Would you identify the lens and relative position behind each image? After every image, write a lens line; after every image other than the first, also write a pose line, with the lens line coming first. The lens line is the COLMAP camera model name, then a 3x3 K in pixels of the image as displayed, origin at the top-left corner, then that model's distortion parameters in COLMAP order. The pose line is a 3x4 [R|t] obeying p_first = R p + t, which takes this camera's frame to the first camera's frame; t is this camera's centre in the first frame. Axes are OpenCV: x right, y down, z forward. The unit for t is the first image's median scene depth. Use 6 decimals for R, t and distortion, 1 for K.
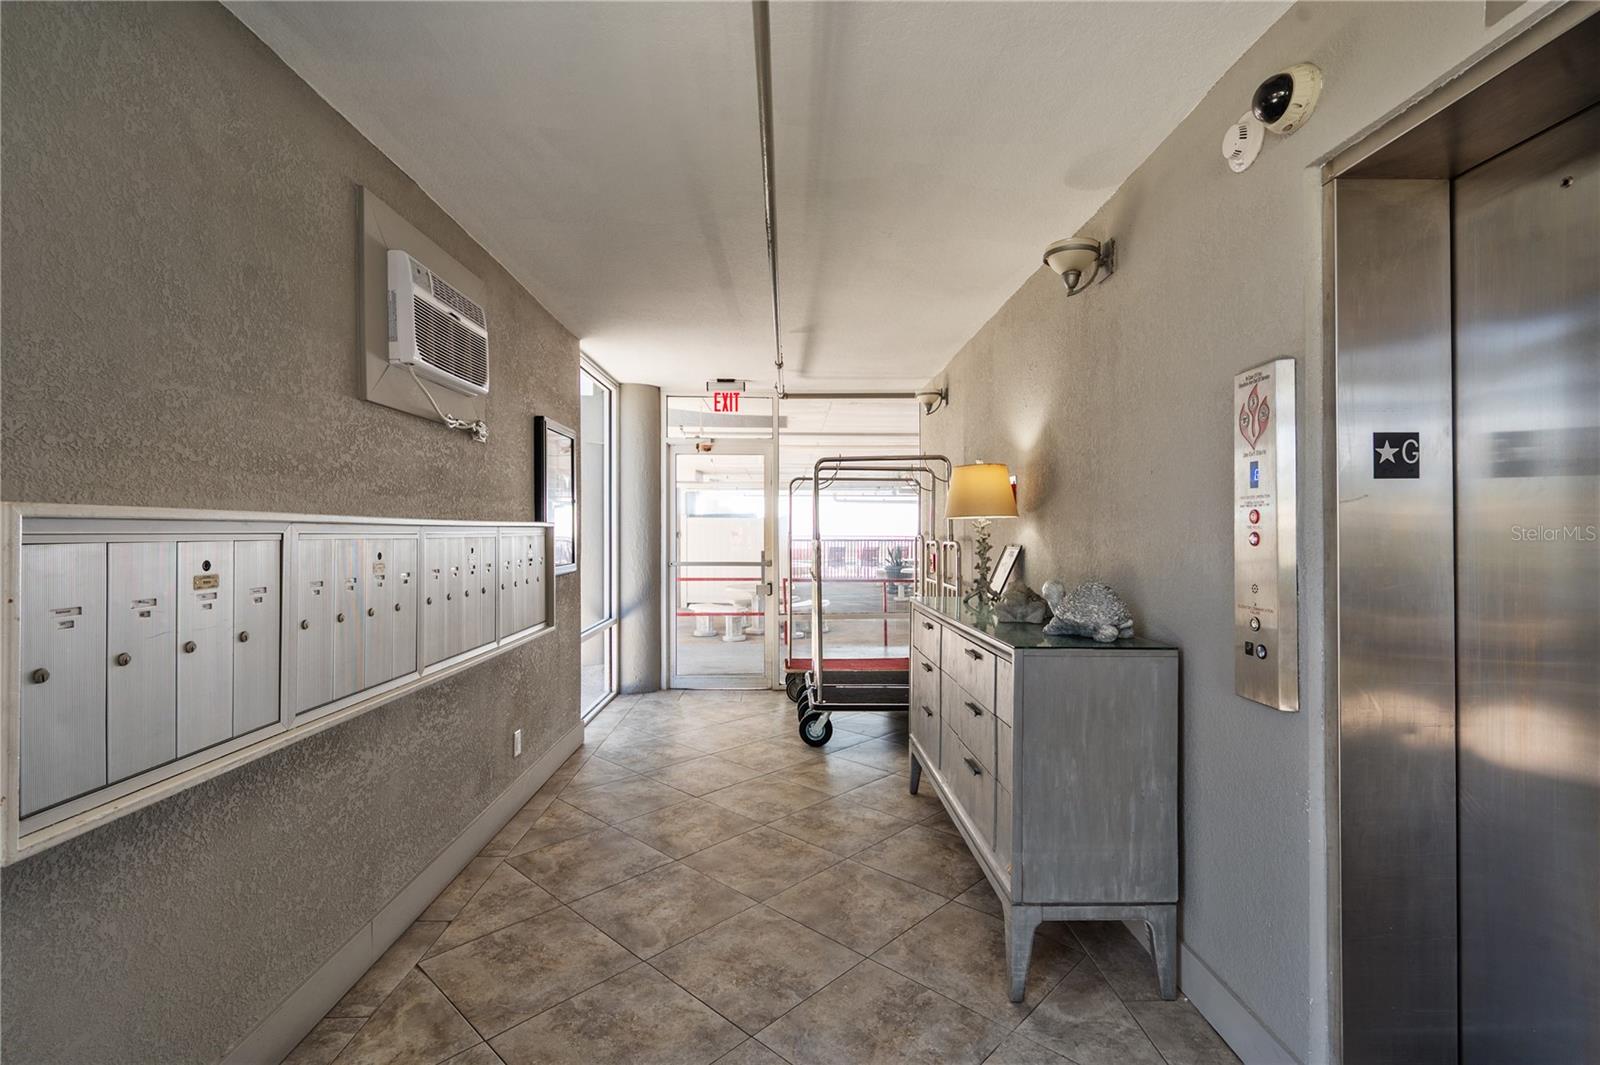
lens RADIAL K [[708.2, 0, 806.0], [0, 708.2, 526.9], [0, 0, 1]] dist [0.006943, 0.000242]
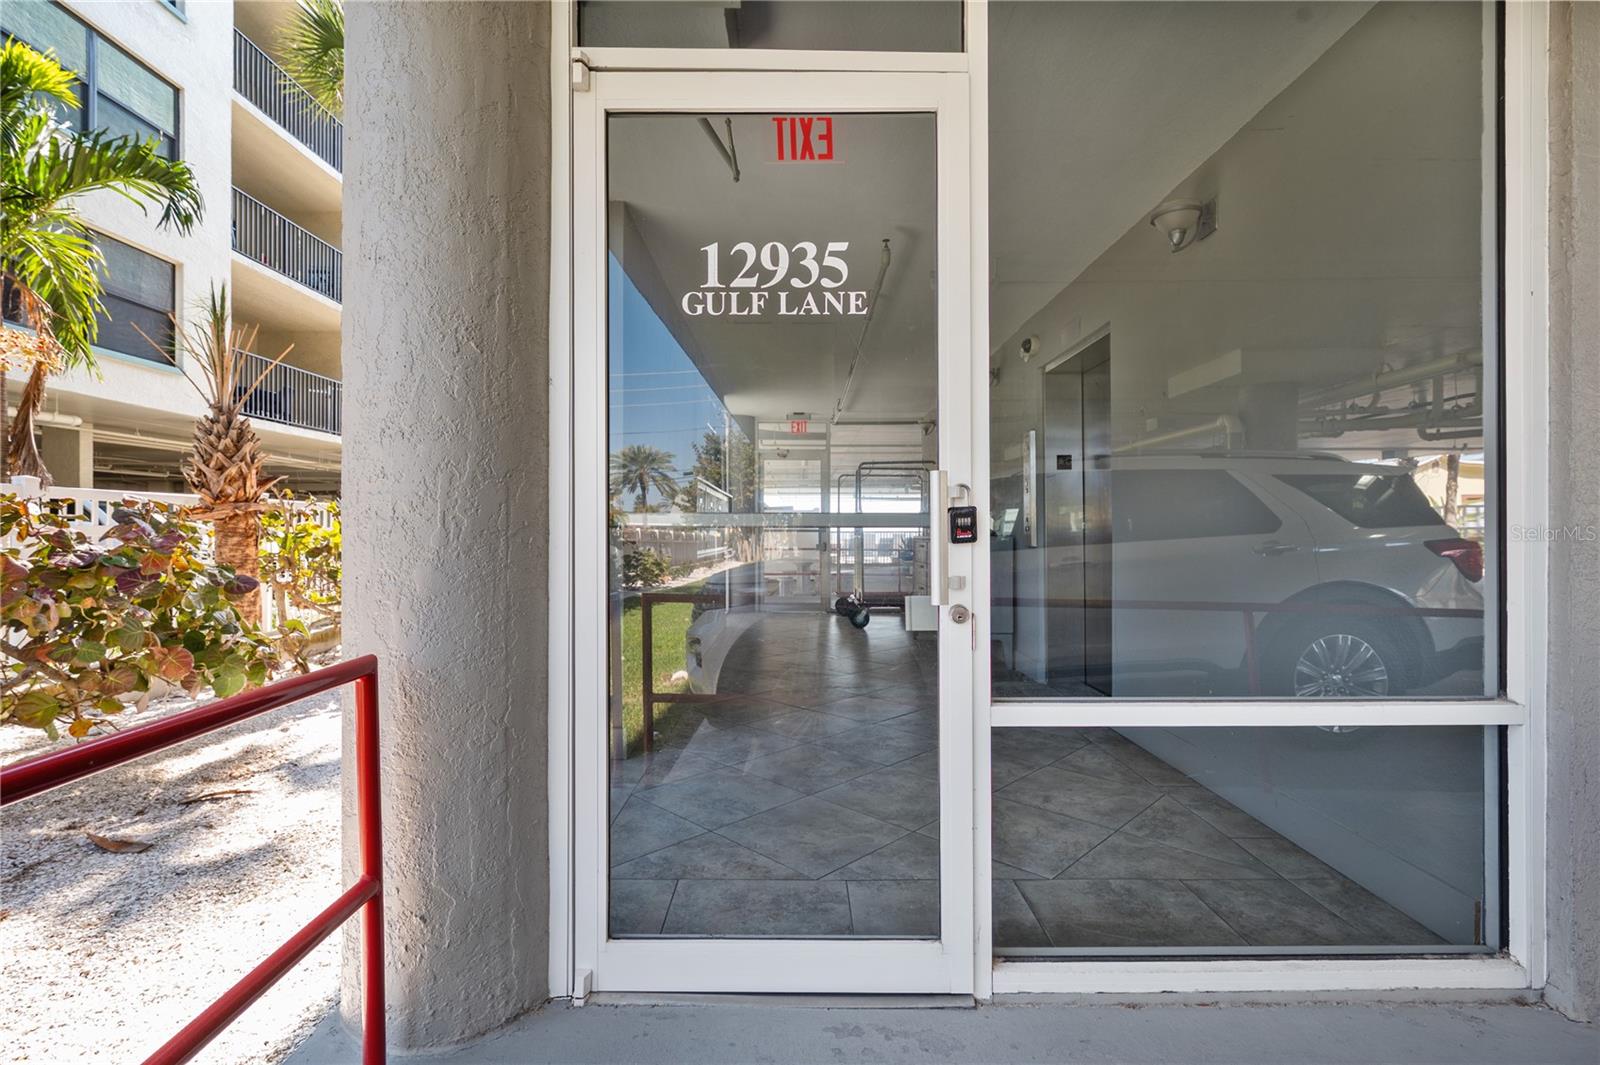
lens RADIAL K [[708.2, 0, 806.0], [0, 708.2, 526.9], [0, 0, 1]] dist [0.006943, 0.000242]
pose [[0.999790, -0.001132, -0.020455, -0.079810], [0.001103, 0.999998, -0.001422, 0.061615], [0.020457, 0.001399, 0.999790, -0.710457]]
